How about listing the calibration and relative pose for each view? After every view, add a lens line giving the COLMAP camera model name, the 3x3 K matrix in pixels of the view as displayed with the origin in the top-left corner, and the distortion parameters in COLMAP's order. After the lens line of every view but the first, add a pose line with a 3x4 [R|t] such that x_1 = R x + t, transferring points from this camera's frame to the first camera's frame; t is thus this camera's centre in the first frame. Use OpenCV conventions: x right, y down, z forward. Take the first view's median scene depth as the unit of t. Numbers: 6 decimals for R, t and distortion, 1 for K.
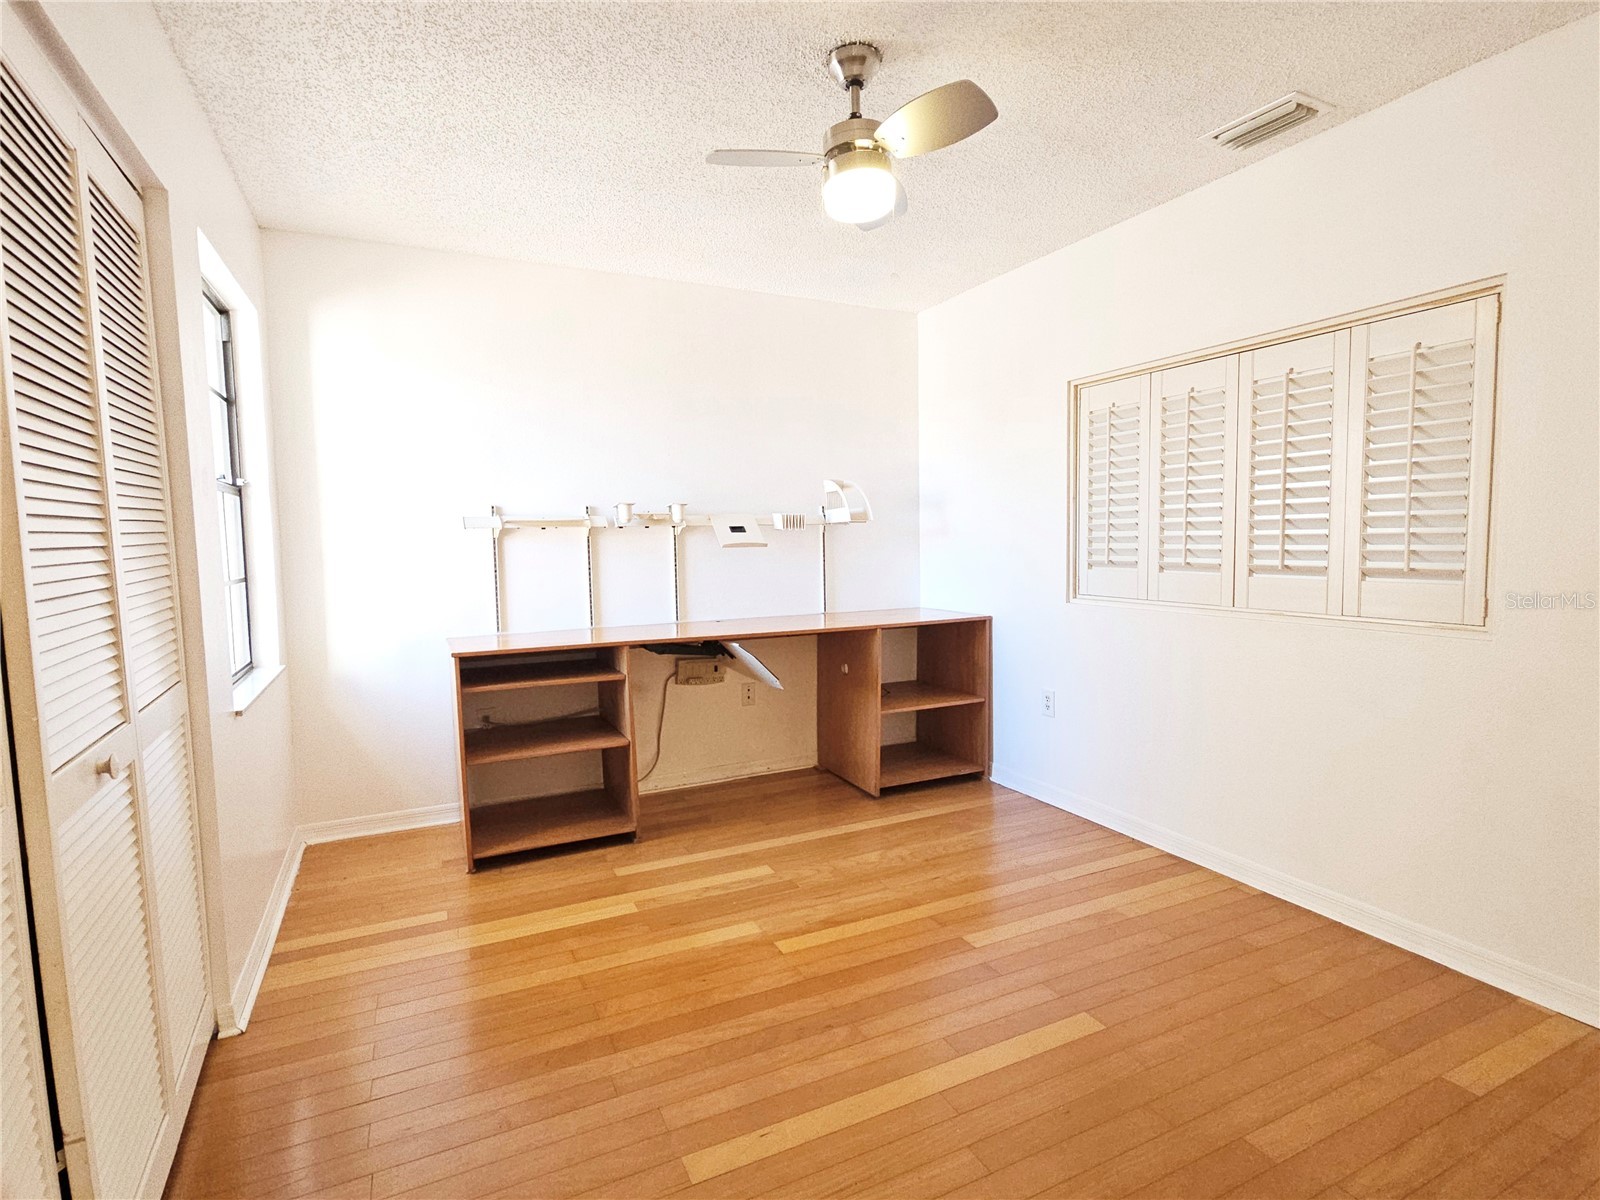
lens RADIAL K [[784.3, 0, 800.0], [0, 784.3, 600.0], [0, 0, 1]] dist [-0.002753, 0.000292]
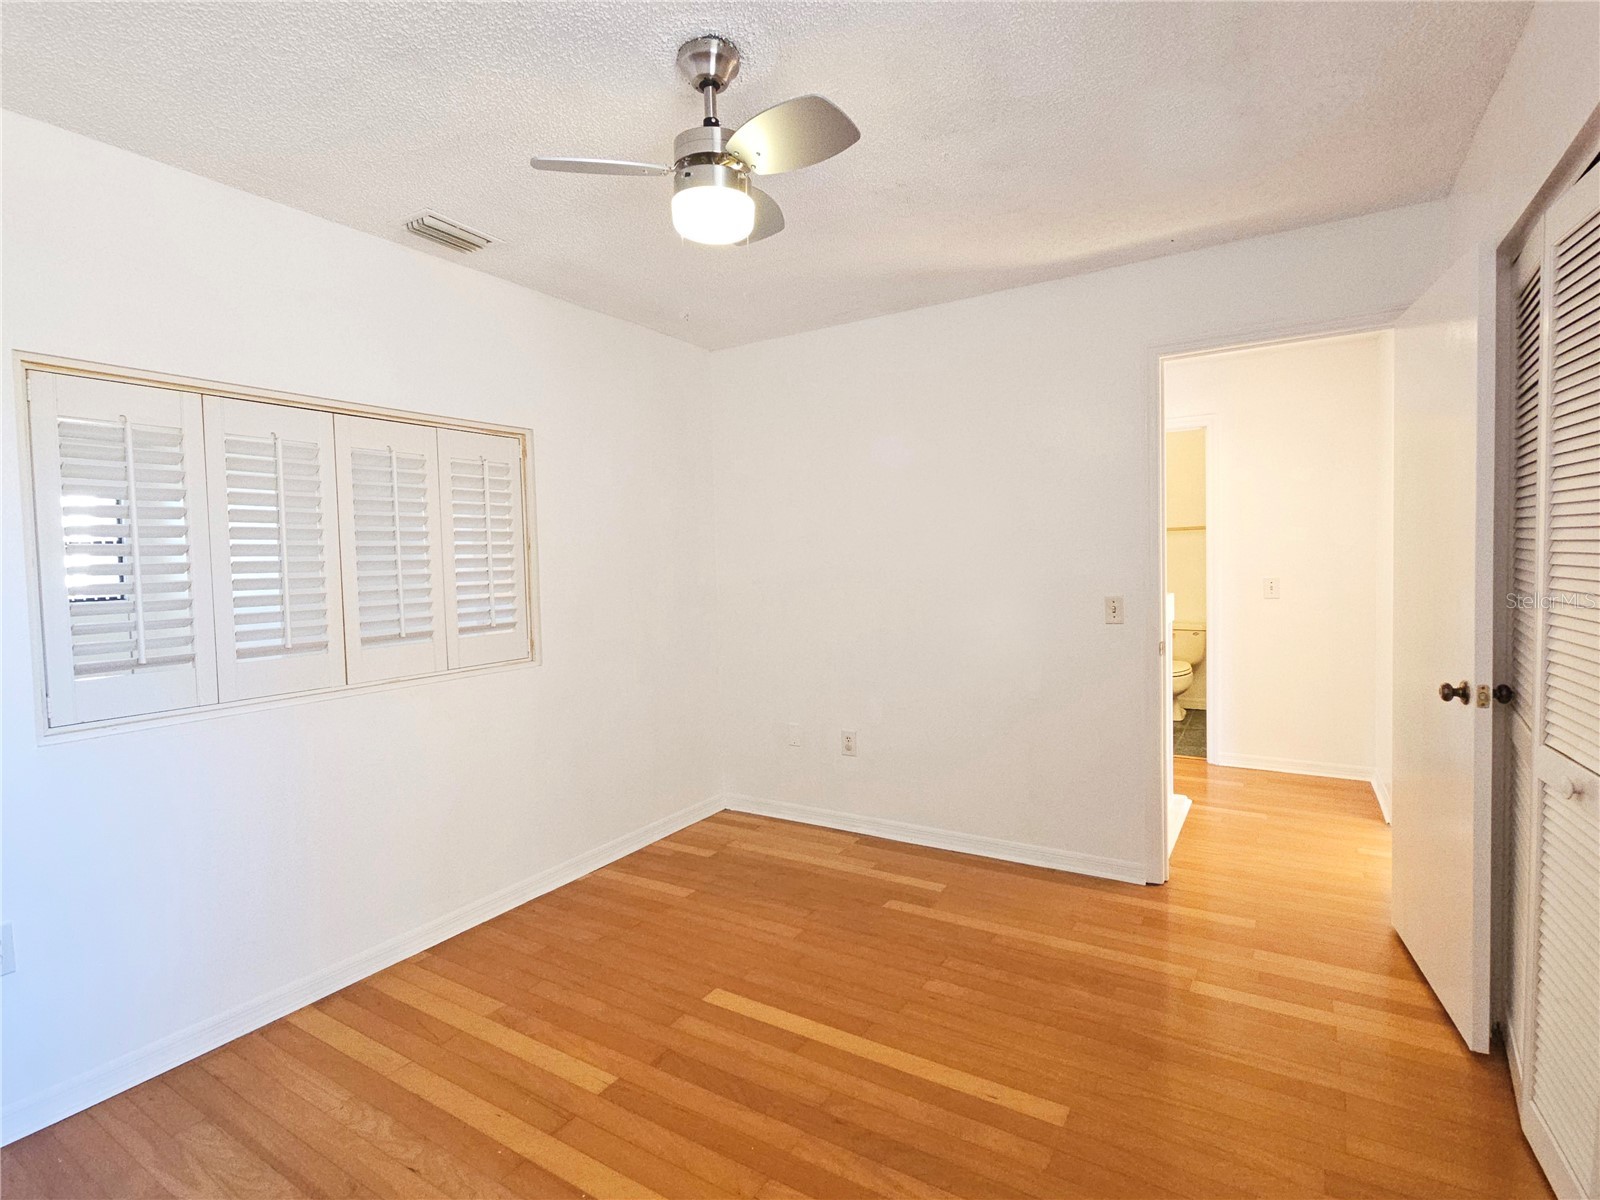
lens RADIAL K [[784.3, 0, 800.0], [0, 784.3, 600.0], [0, 0, 1]] dist [-0.002753, 0.000292]
pose [[-0.533673, -0.007799, 0.845655, -0.458050], [0.109776, 0.990858, 0.078415, -0.093080], [-0.838536, 0.134681, -0.527938, 0.919313]]
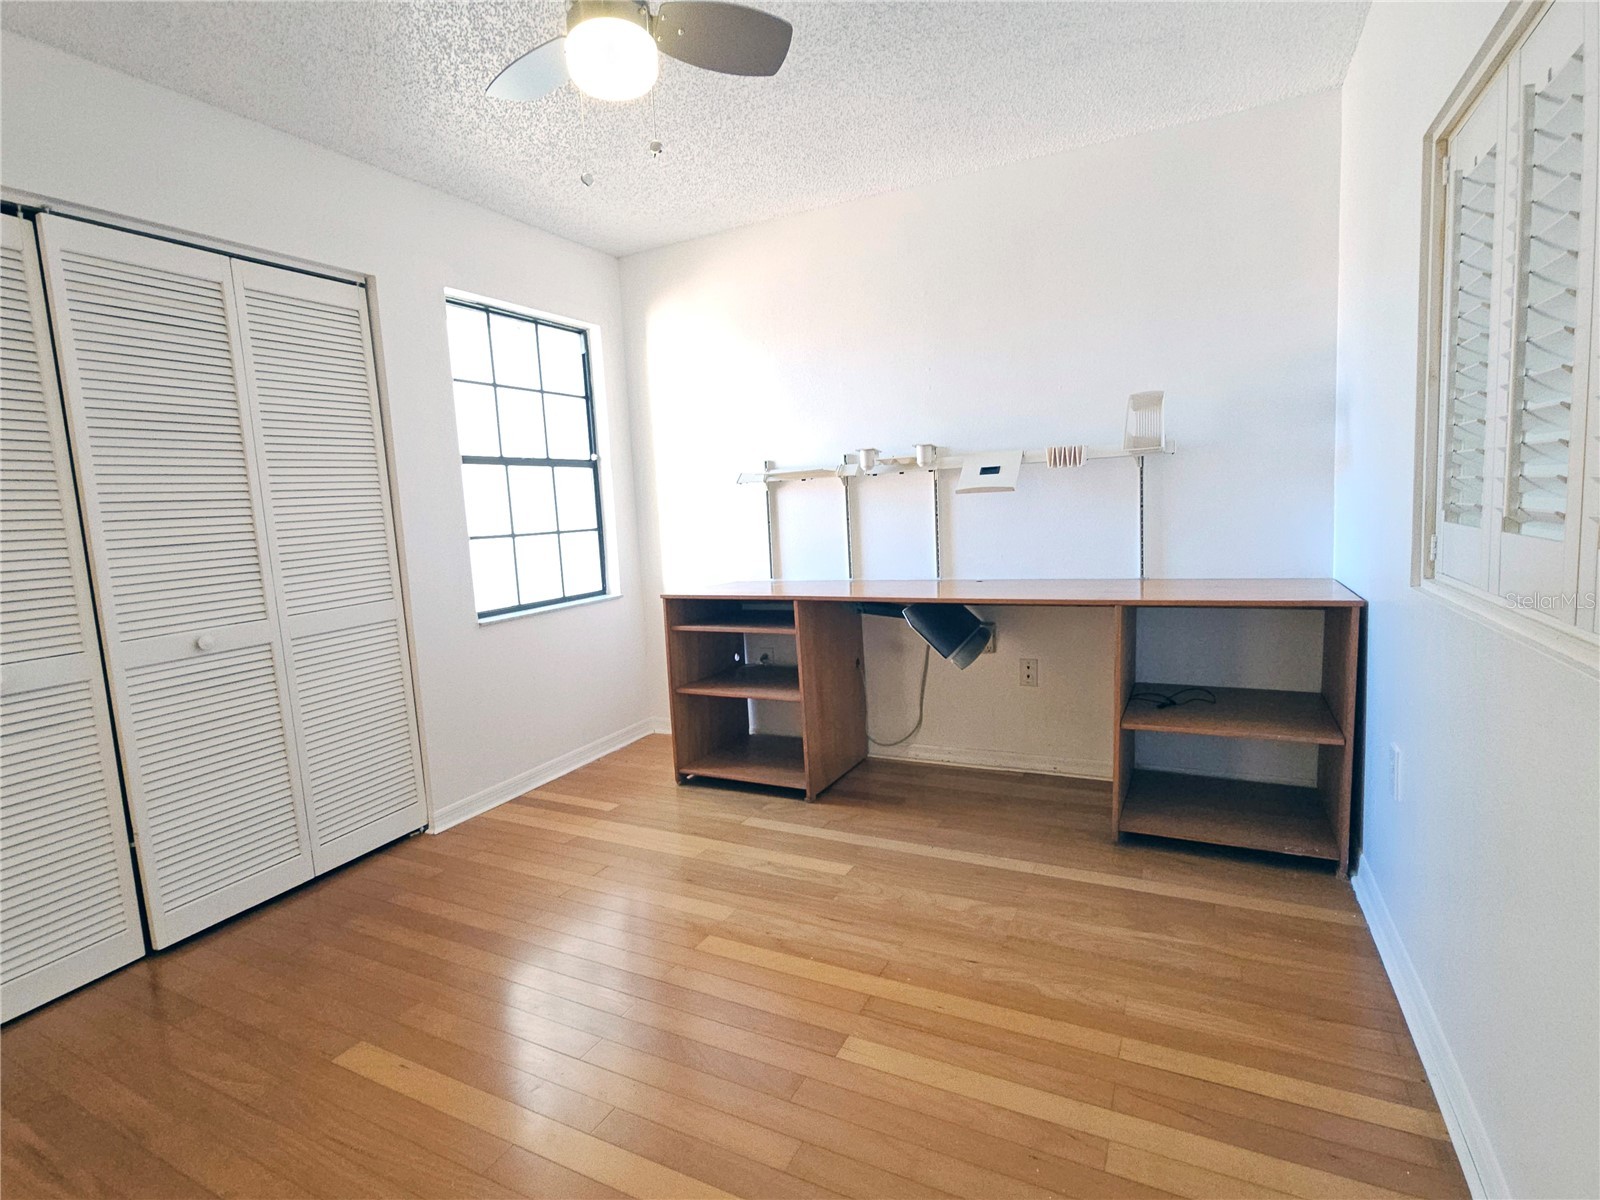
lens RADIAL K [[784.3, 0, 800.0], [0, 784.3, 600.0], [0, 0, 1]] dist [-0.002753, 0.000292]
pose [[0.614062, 0.080502, -0.785141, 0.555272], [-0.021899, 0.996140, 0.085009, -0.025697], [0.788954, -0.035007, 0.613455, 0.413473]]
